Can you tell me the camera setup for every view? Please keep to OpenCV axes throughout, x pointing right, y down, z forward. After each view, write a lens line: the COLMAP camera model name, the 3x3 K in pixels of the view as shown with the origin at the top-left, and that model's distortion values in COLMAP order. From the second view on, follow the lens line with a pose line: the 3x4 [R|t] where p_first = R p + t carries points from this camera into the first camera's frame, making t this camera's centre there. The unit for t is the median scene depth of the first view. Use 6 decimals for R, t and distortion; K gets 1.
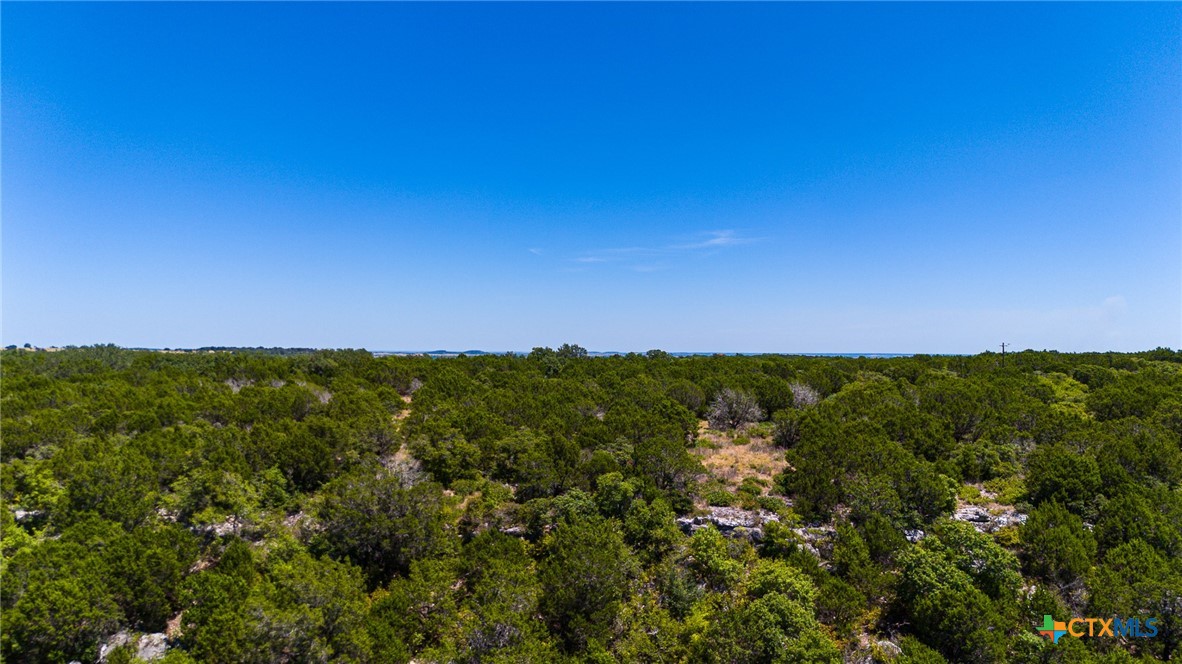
lens RADIAL K [[867.0, 0, 591.0], [0, 867.0, 332.0], [0, 0, 1]] dist [0.077521, -0.070168]
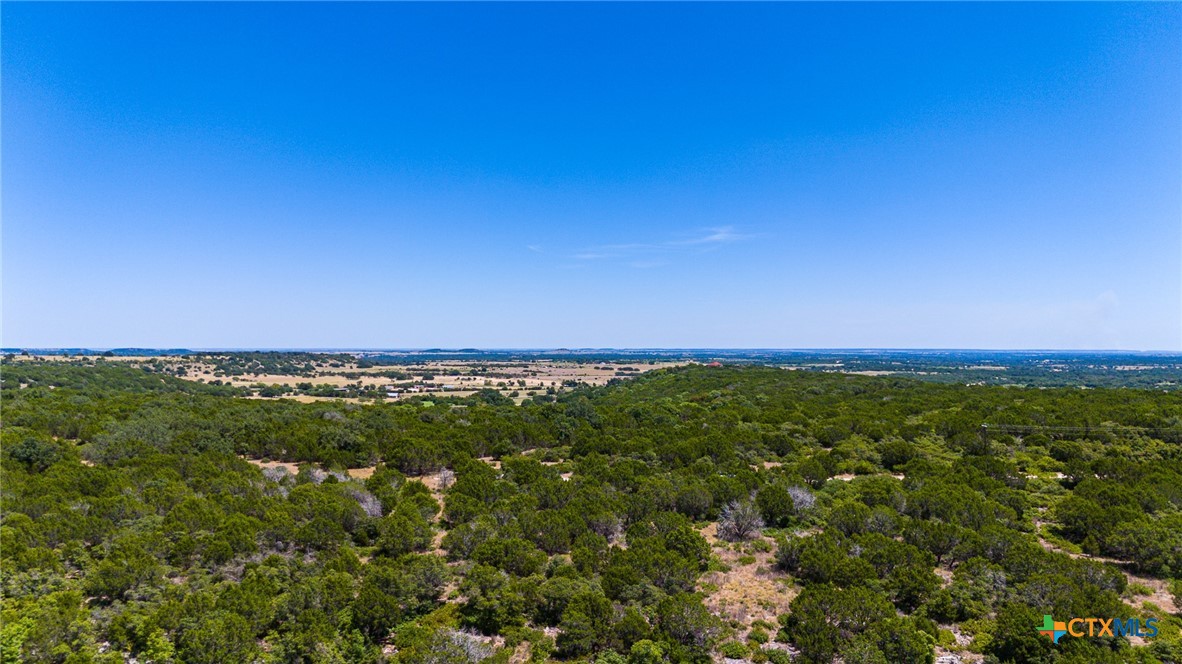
lens RADIAL K [[870.1, 0, 591.0], [0, 870.1, 332.0], [0, 0, 1]] dist [0.070361, -0.063501]
pose [[0.999968, -0.005307, 0.006010, -0.050346], [0.005278, 0.999975, 0.004775, -0.253410], [-0.006035, -0.004744, 0.999971, -0.183767]]
